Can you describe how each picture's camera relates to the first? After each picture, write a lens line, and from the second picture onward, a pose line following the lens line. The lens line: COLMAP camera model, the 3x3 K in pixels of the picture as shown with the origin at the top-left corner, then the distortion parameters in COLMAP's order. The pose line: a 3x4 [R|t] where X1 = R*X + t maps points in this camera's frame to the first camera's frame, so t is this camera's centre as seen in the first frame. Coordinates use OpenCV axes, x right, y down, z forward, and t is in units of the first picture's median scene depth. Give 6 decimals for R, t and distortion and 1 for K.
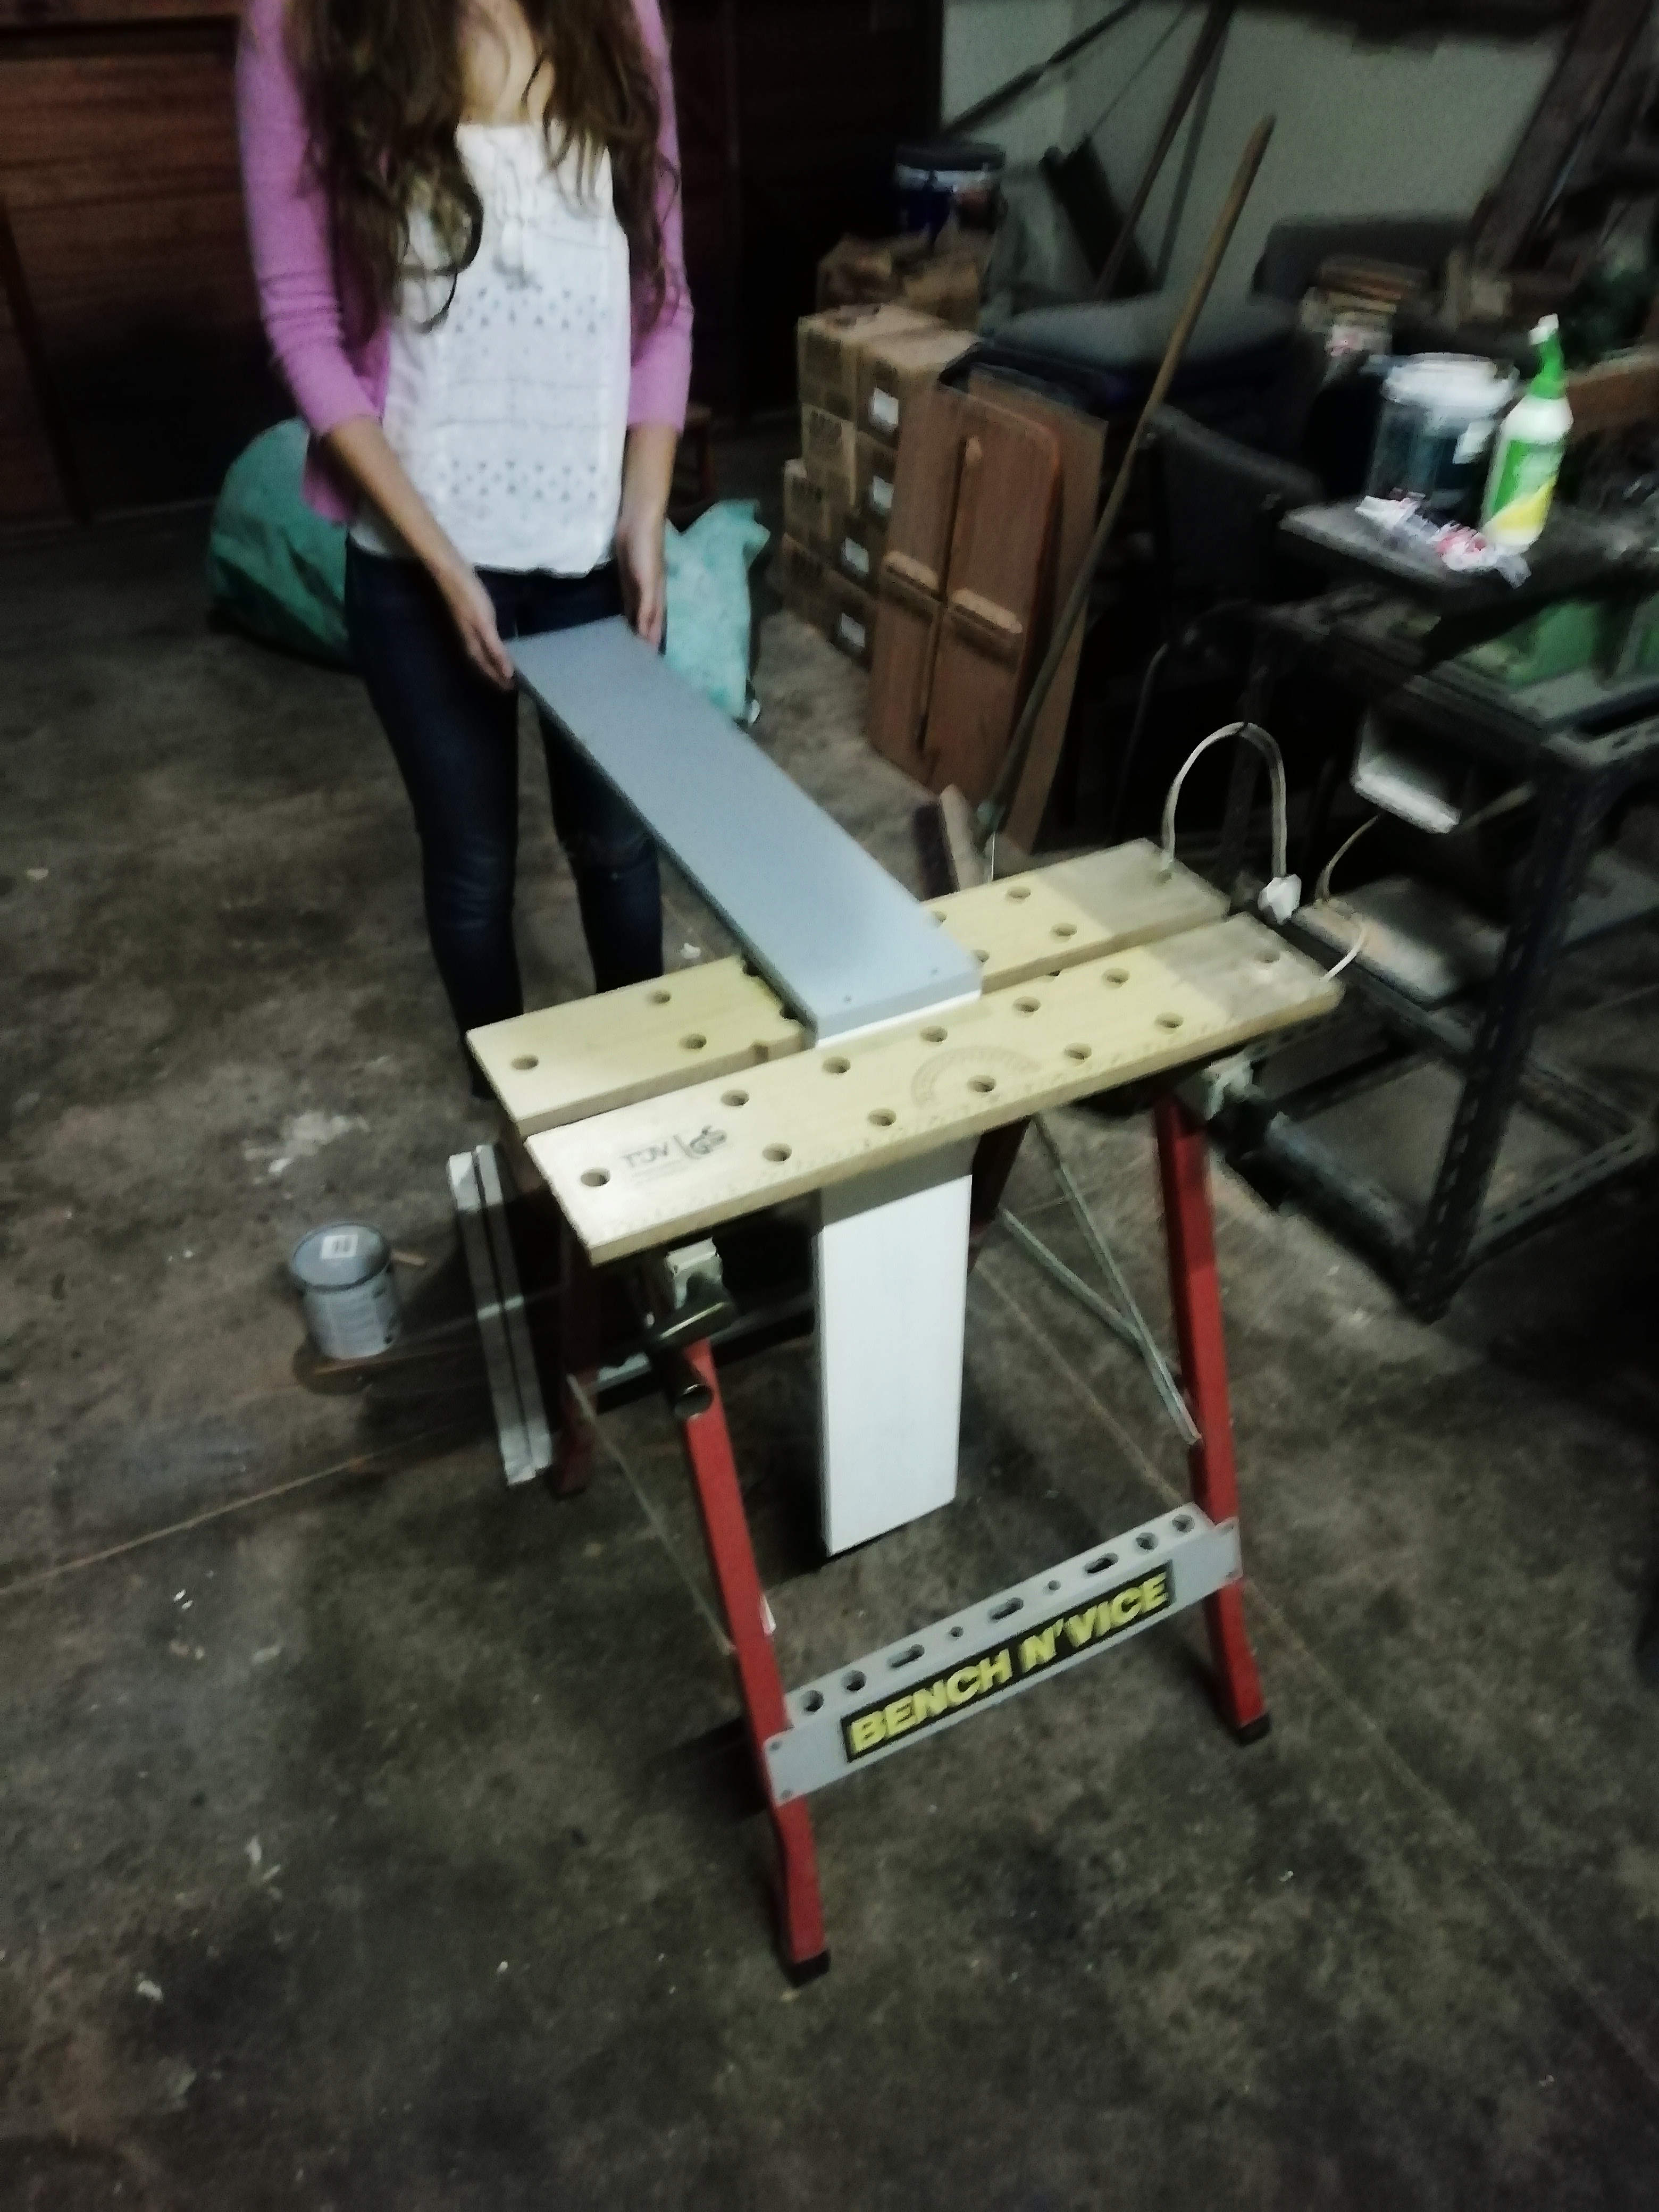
lens RADIAL K [[1668.3, 0, 847.1], [0, 1668.3, 1104.4], [0, 0, 1]] dist [0.035324, -0.031203]
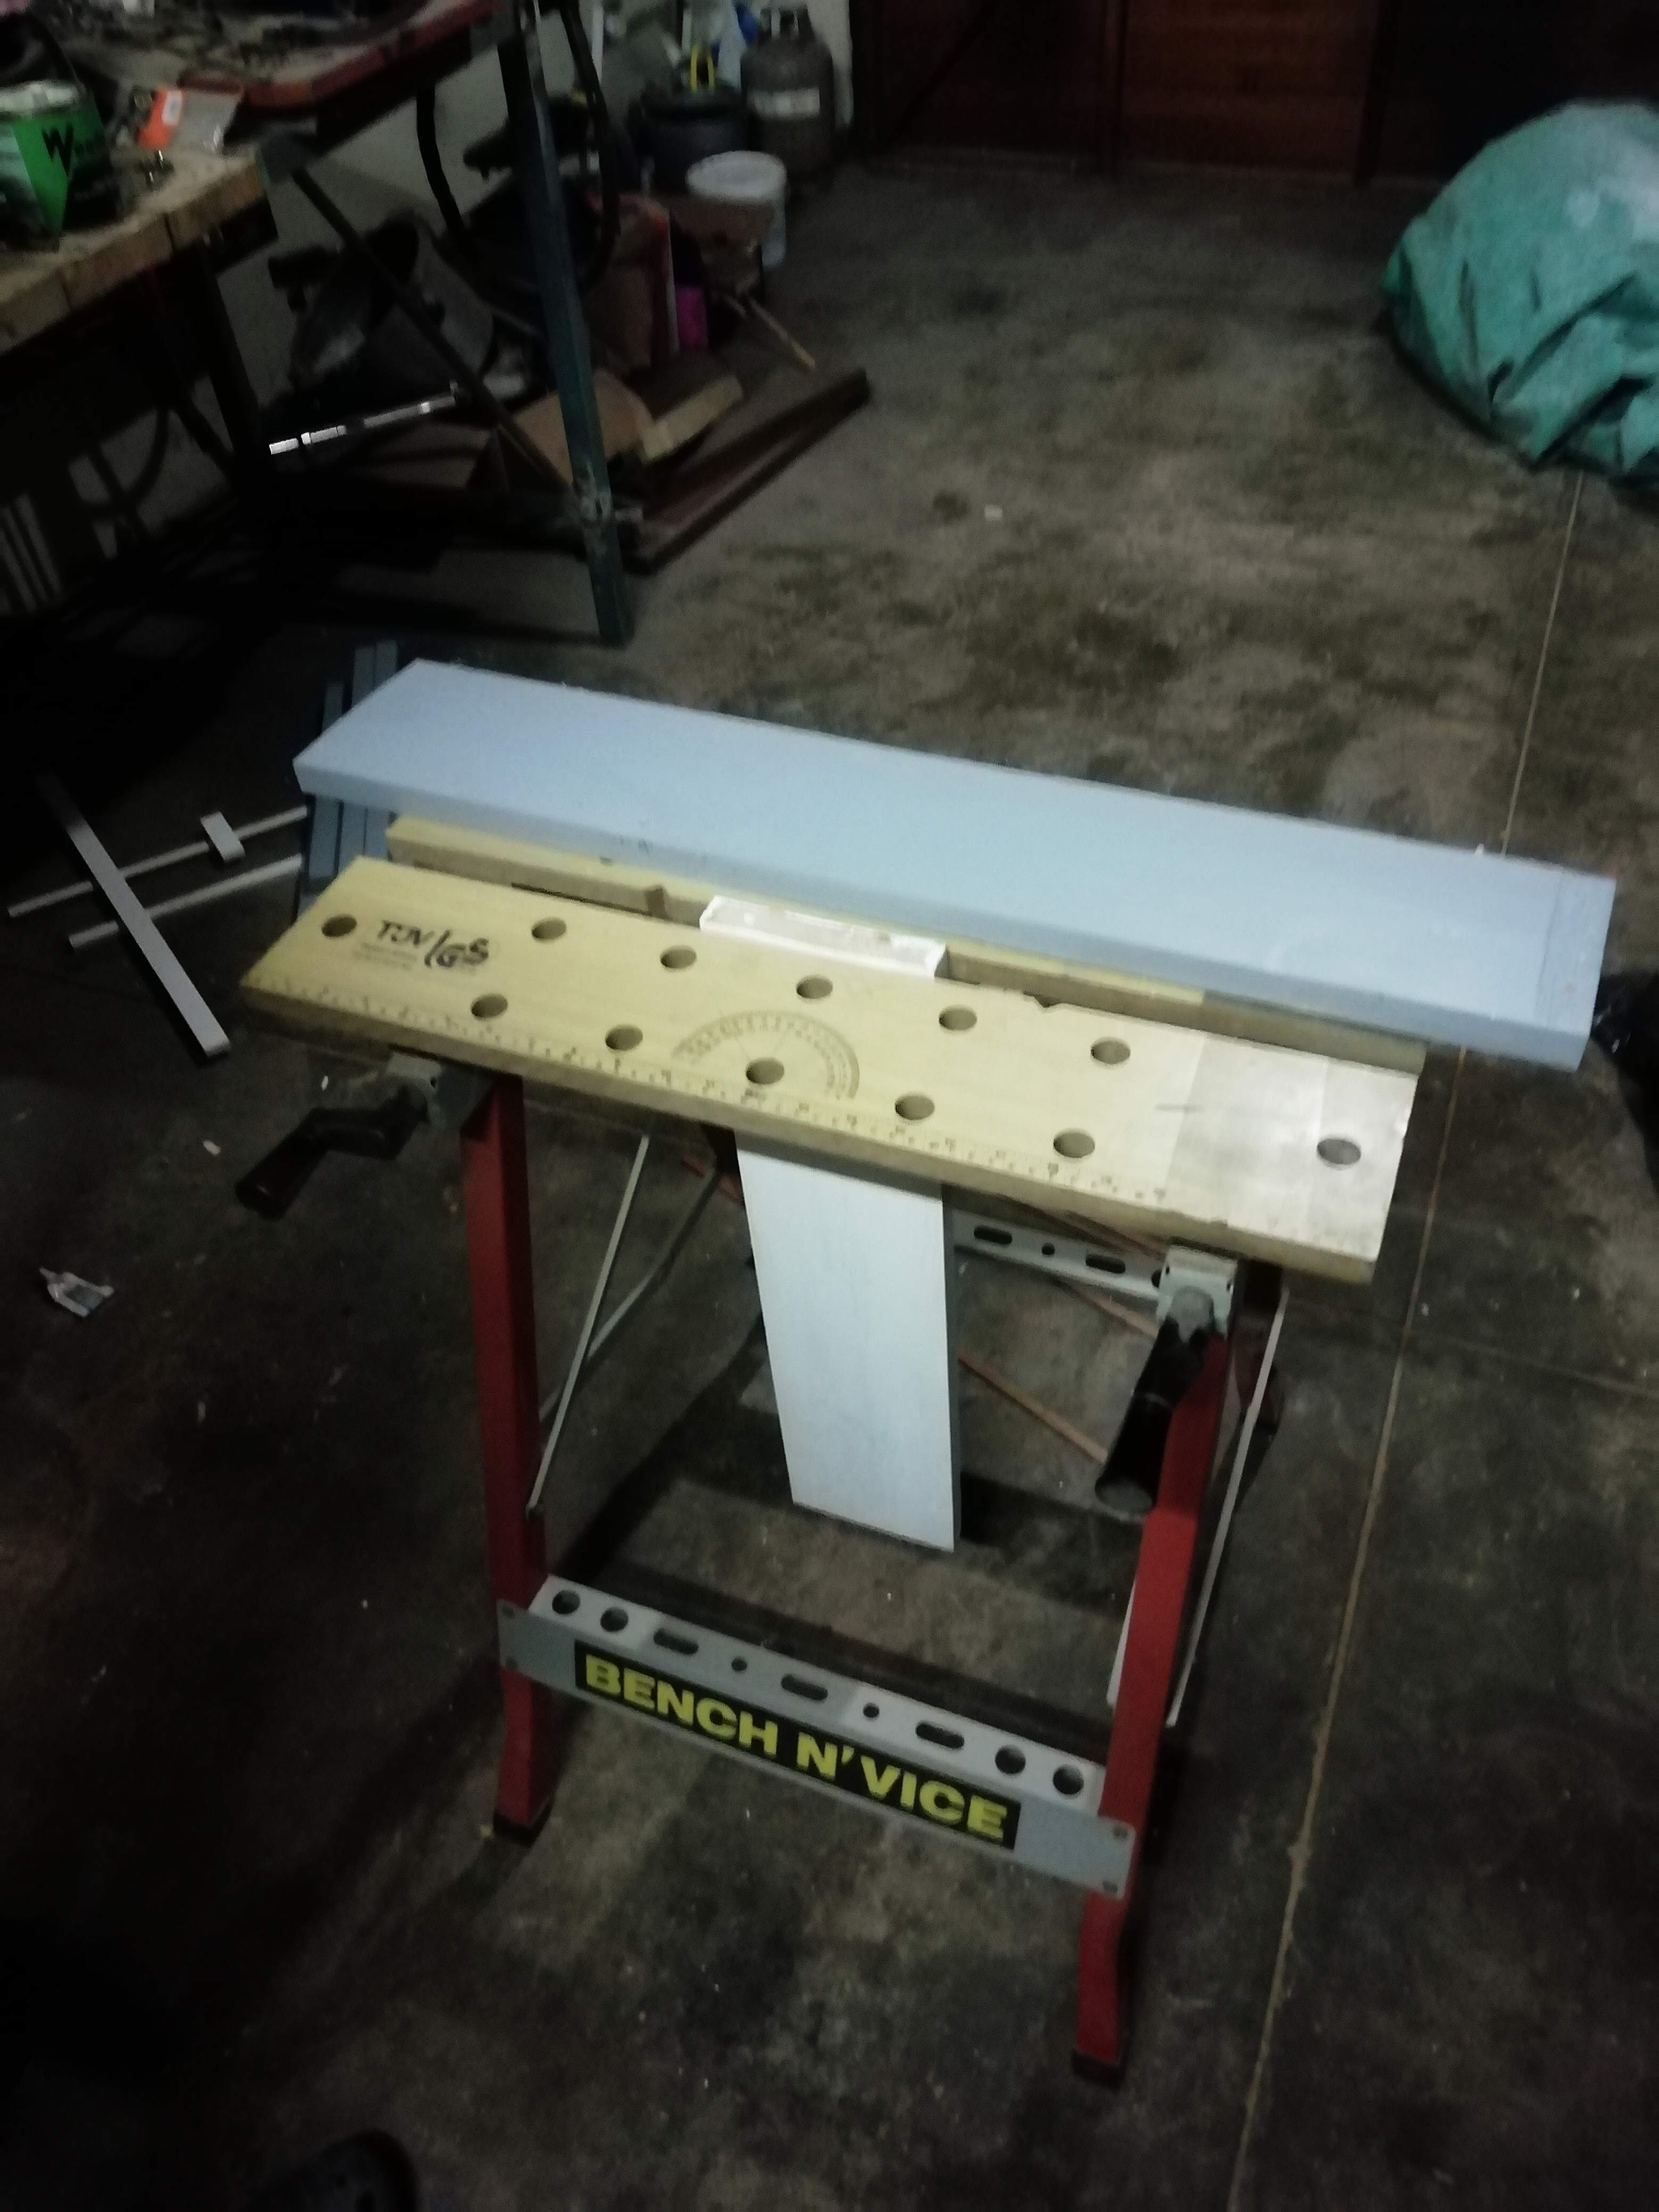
lens RADIAL K [[1668.3, 0, 818.9], [0, 1668.3, 1106.4], [0, 0, 1]] dist [0.035324, -0.031203]
pose [[0.647573, 0.515458, -0.561205, 0.210516], [-0.425778, 0.855556, 0.294511, -0.091521], [0.631951, 0.048231, 0.773506, 0.191323]]
